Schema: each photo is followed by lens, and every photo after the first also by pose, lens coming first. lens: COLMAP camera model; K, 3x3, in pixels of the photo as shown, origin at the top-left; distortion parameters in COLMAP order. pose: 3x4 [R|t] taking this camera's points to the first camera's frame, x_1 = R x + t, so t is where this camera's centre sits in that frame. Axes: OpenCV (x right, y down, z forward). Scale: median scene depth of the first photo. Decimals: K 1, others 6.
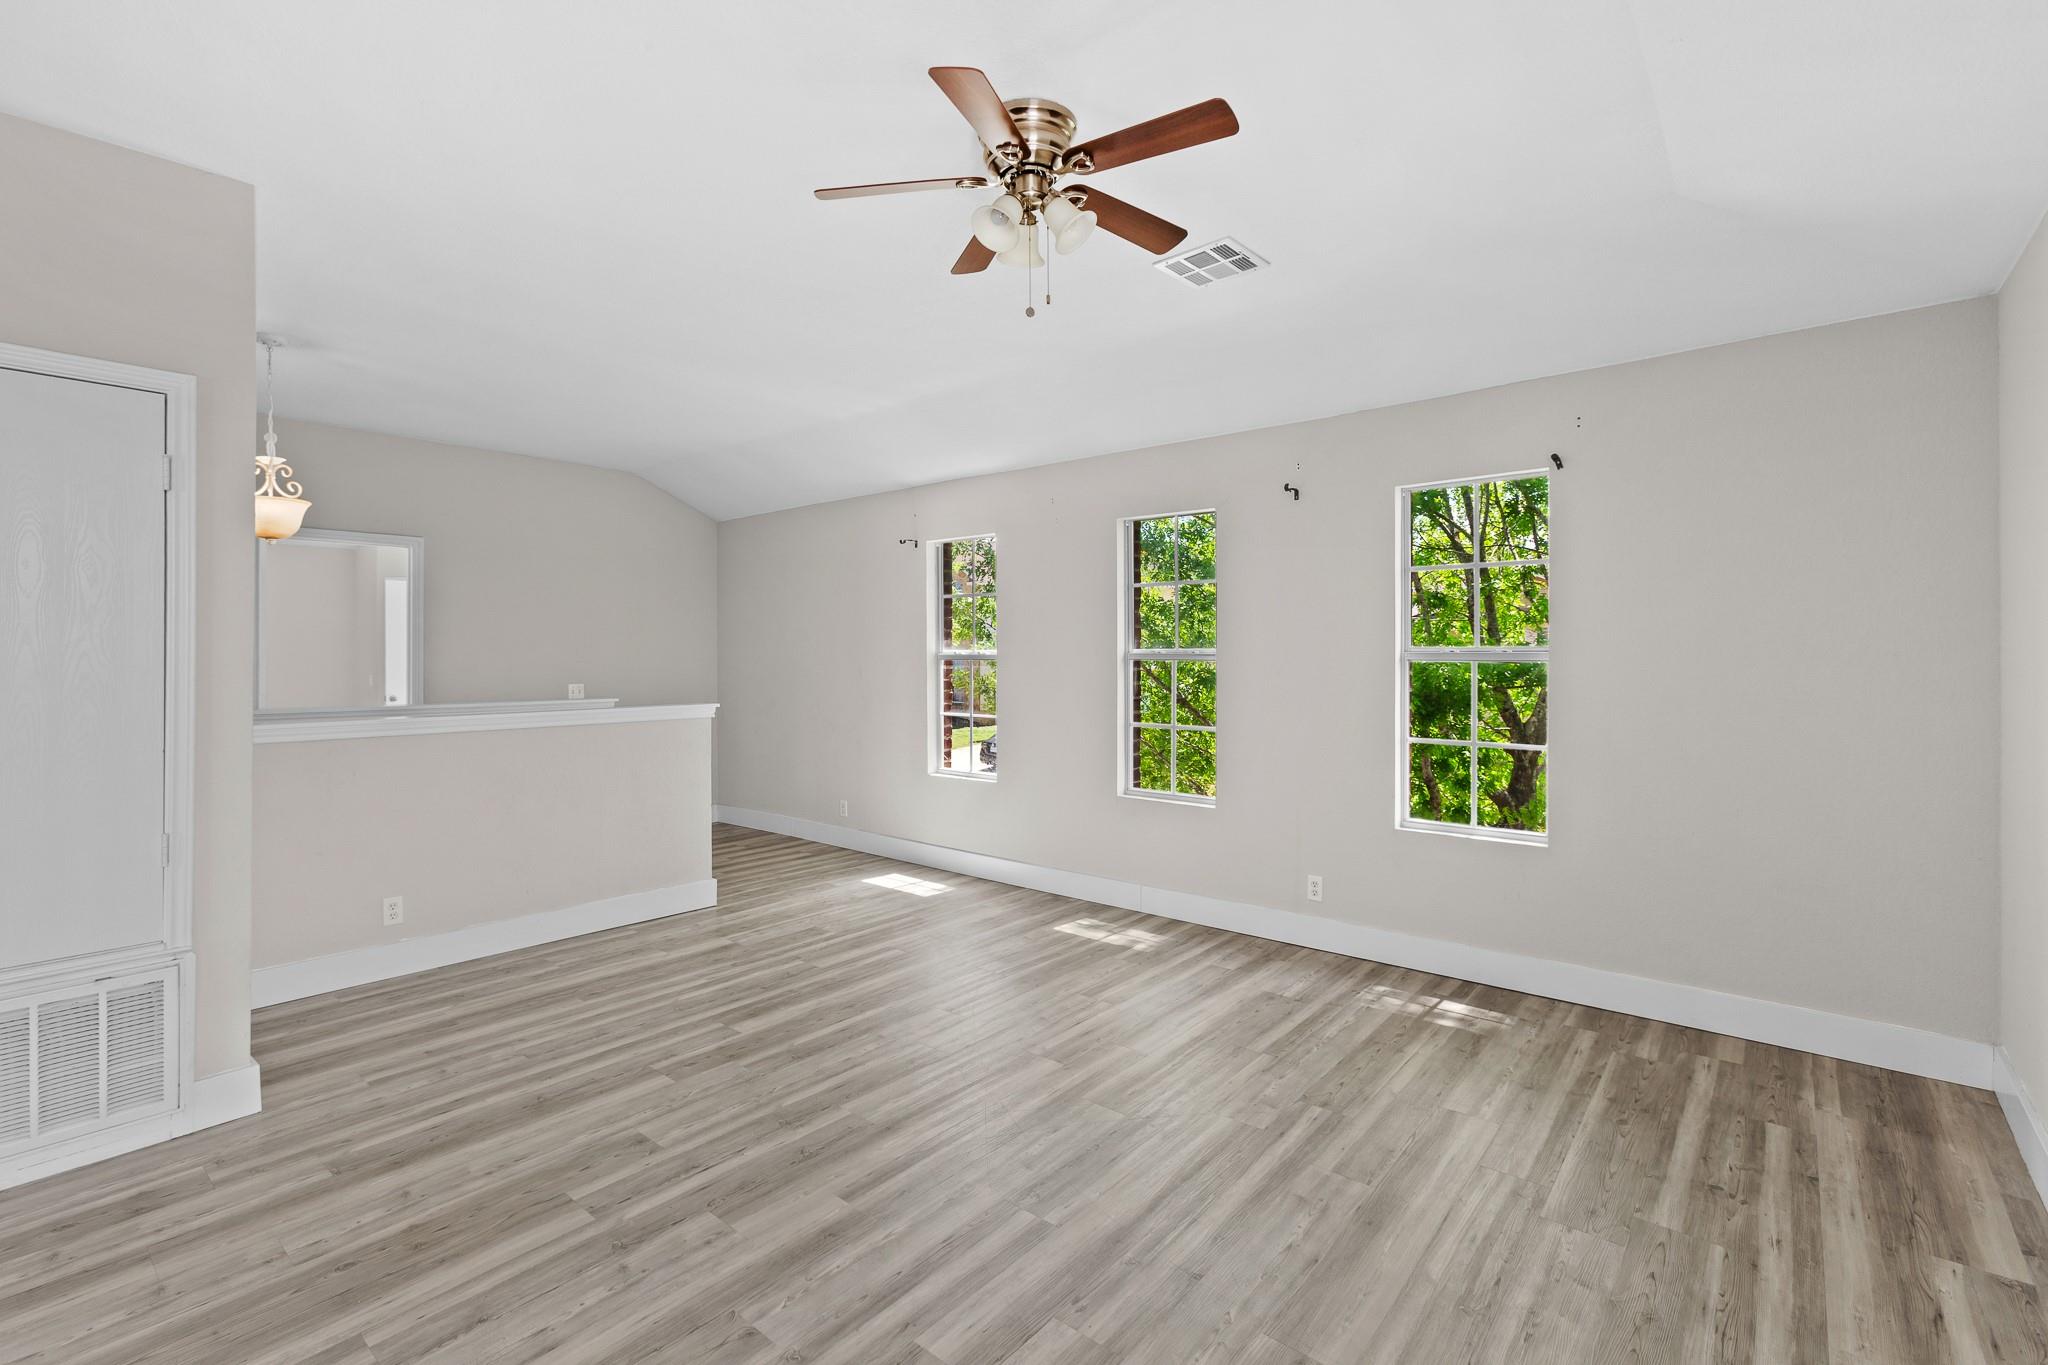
lens RADIAL K [[936.1, 0, 1010.7], [0, 936.1, 640.3], [0, 0, 1]] dist [-0.009636, 0.000707]
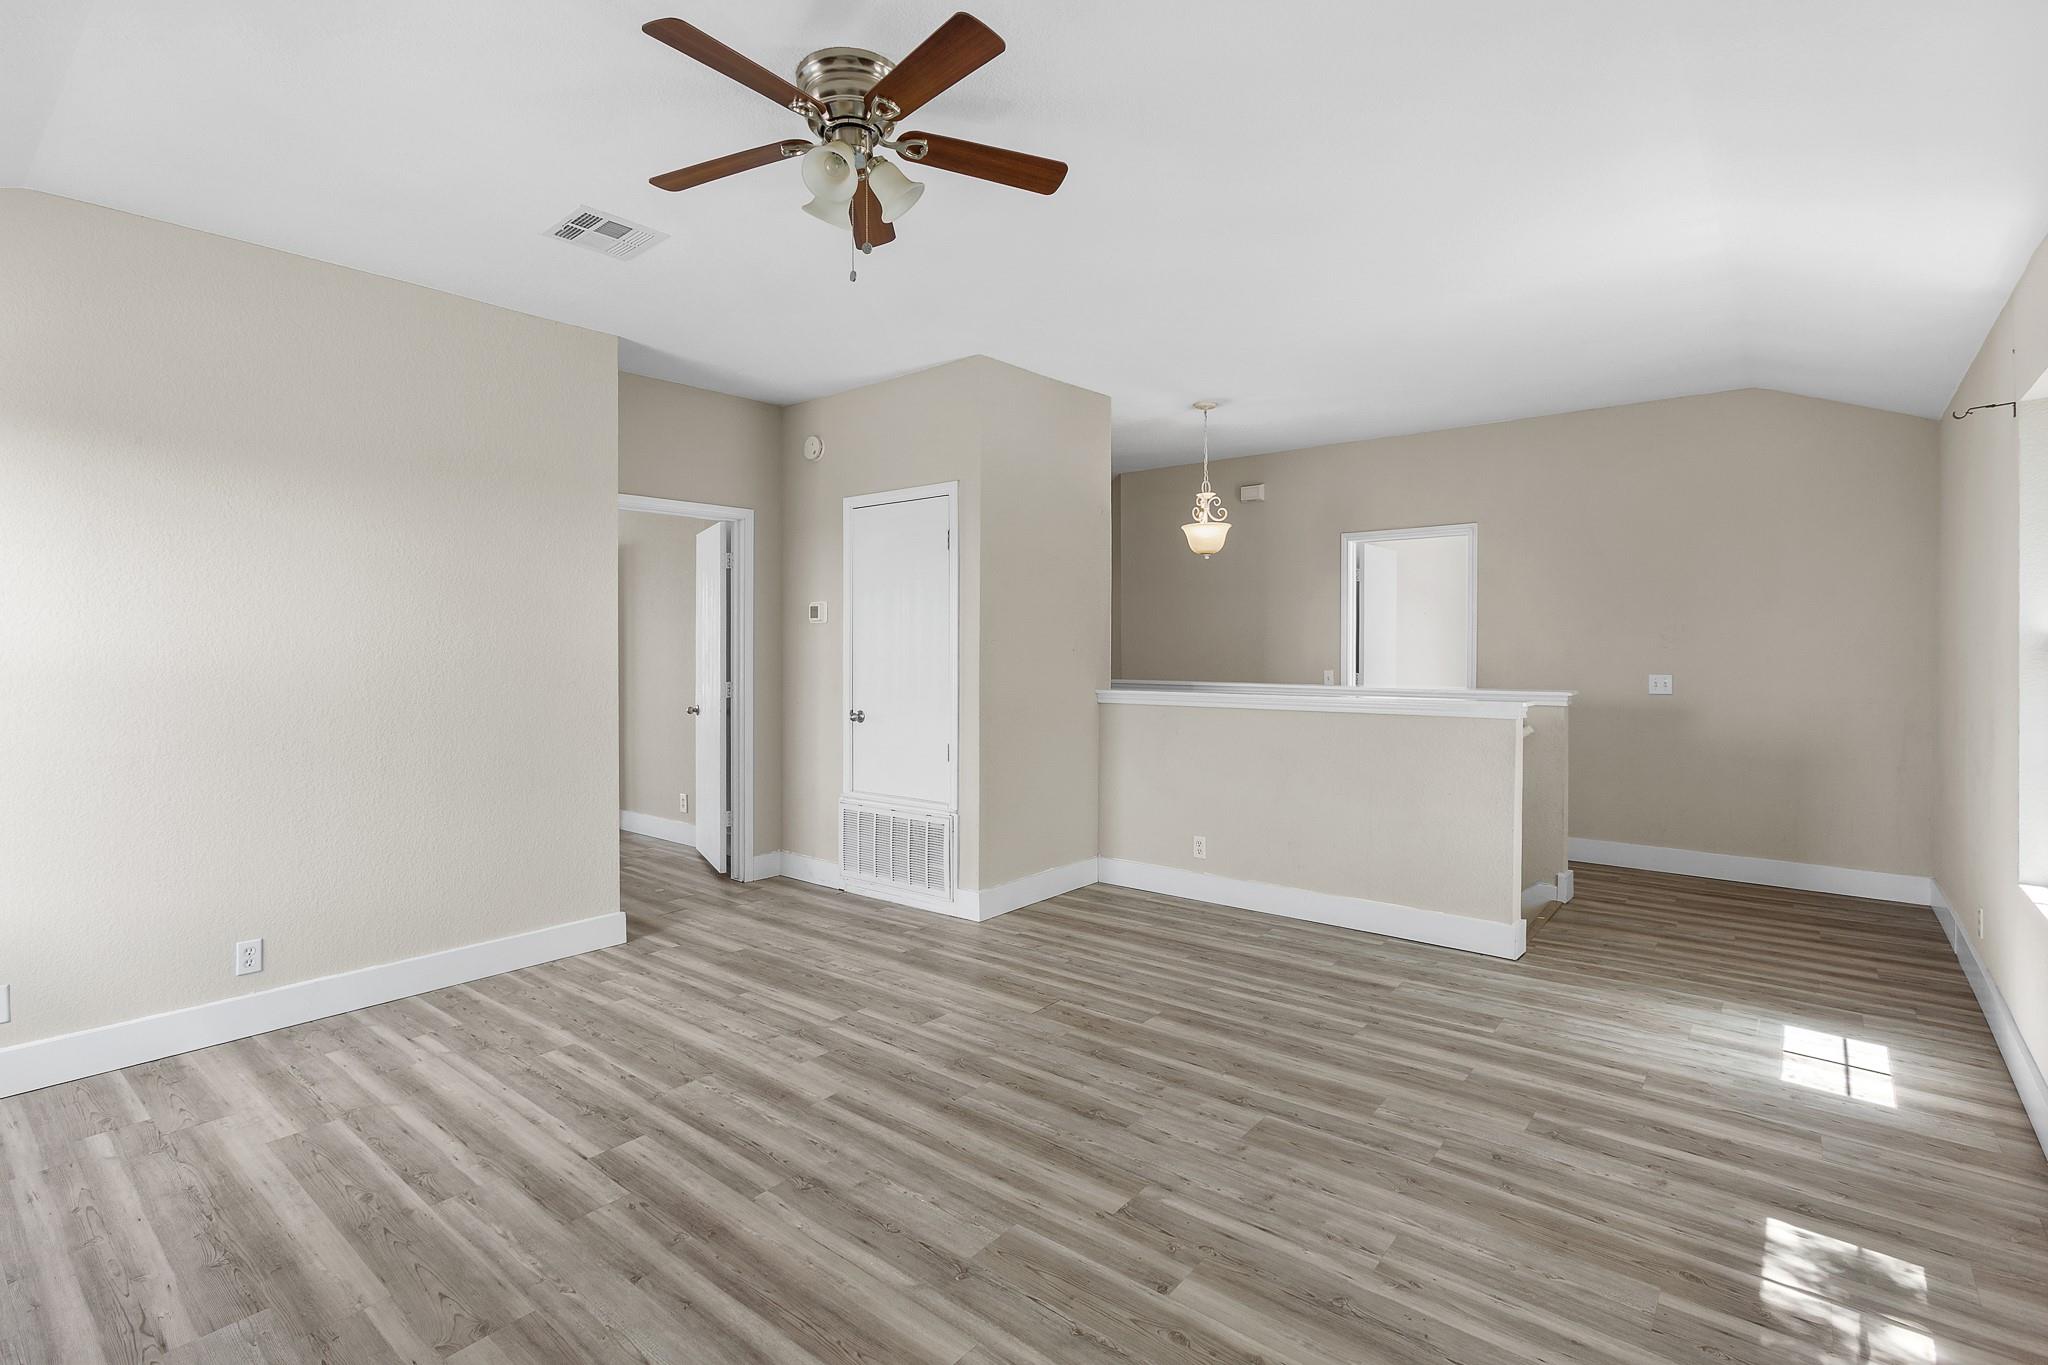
lens RADIAL K [[963.0, 0, 983.8], [0, 963.0, 668.2], [0, 0, 1]] dist [-0.025051, 0.001978]
pose [[-0.009962, 0.025153, -0.999634, 0.712521], [0.021340, 0.999461, 0.024936, 0.014111], [0.999723, -0.021084, -0.010494, 0.838682]]
